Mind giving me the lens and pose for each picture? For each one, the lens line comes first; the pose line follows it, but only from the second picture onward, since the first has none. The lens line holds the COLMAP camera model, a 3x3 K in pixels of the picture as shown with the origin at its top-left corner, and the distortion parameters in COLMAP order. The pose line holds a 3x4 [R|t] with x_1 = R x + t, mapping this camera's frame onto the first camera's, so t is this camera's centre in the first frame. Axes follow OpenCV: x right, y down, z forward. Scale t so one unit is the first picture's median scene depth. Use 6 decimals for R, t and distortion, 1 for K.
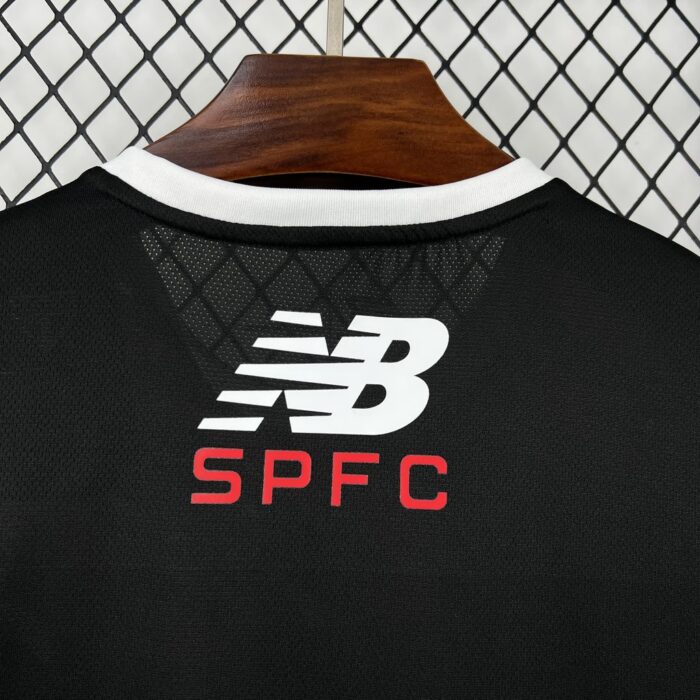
lens RADIAL K [[695.5, 0, 350.3], [0, 695.5, 351.8], [0, 0, 1]] dist [0.022177, 0.000000]
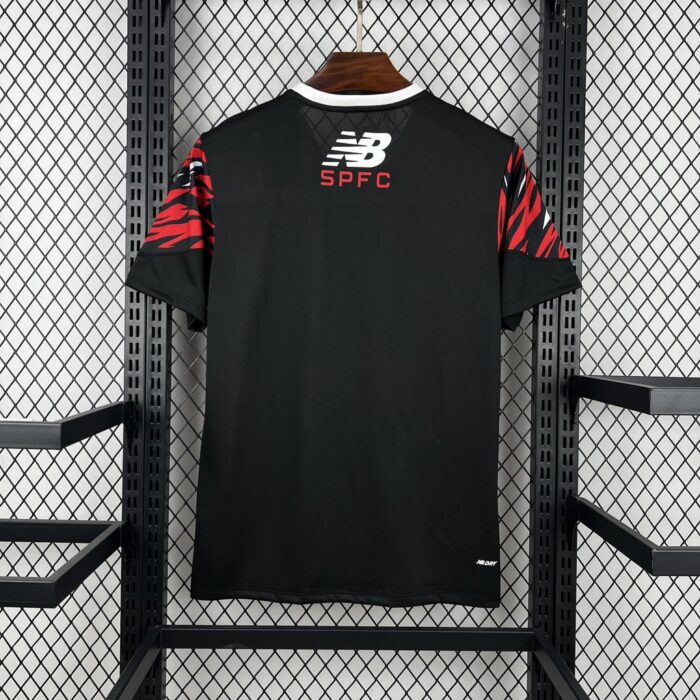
lens RADIAL K [[695.5, 0, 348.6], [0, 695.5, 348.7], [0, 0, 1]] dist [0.022177, 0.000000]
pose [[0.998354, 0.004306, -0.057199, 0.134649], [0.006086, 0.983599, 0.180264, 0.392543], [0.057037, -0.180315, 0.981954, -2.708592]]
